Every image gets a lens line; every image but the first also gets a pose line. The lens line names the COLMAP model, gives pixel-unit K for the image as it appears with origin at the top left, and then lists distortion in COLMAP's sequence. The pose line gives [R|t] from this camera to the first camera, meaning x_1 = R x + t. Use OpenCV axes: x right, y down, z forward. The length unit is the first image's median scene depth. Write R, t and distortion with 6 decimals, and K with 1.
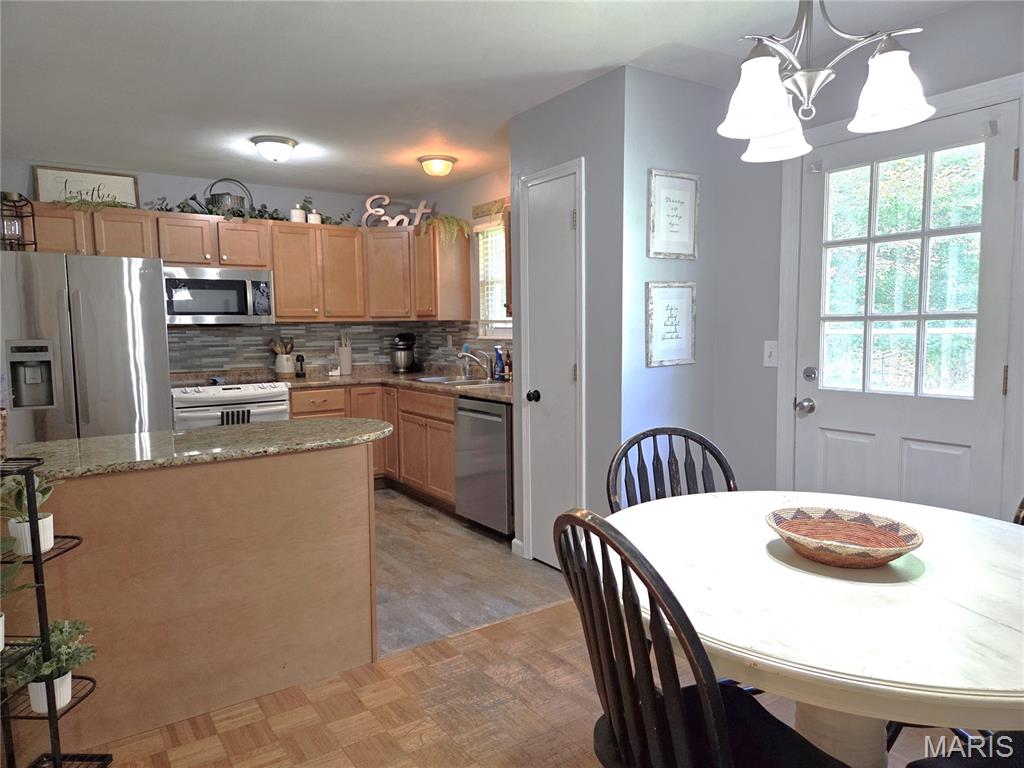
lens RADIAL K [[691.7, 0, 512.0], [0, 691.7, 384.0], [0, 0, 1]] dist [0.000799, 0.000104]
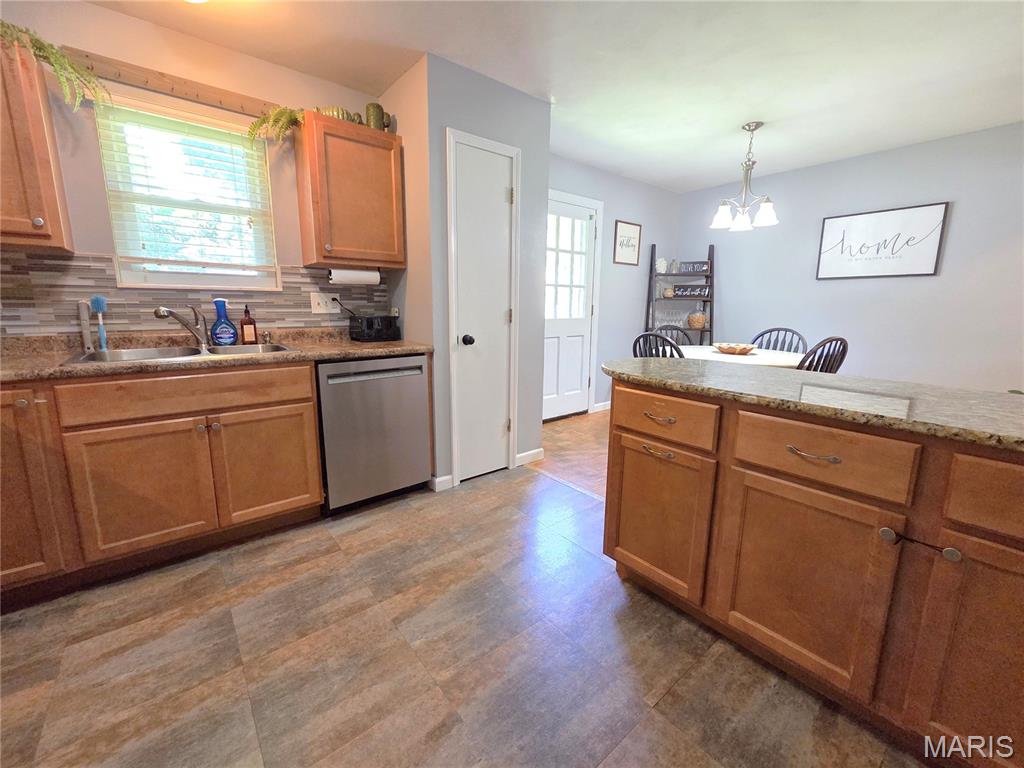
lens RADIAL K [[411.1, 0, 512.0], [0, 411.1, 384.0], [0, 0, 1]] dist [-0.000330, -0.000023]
pose [[-0.091618, -0.172779, 0.980690, -0.593734], [0.079364, 0.980433, 0.180148, -0.024792], [-0.992626, 0.094337, -0.076113, 0.901769]]
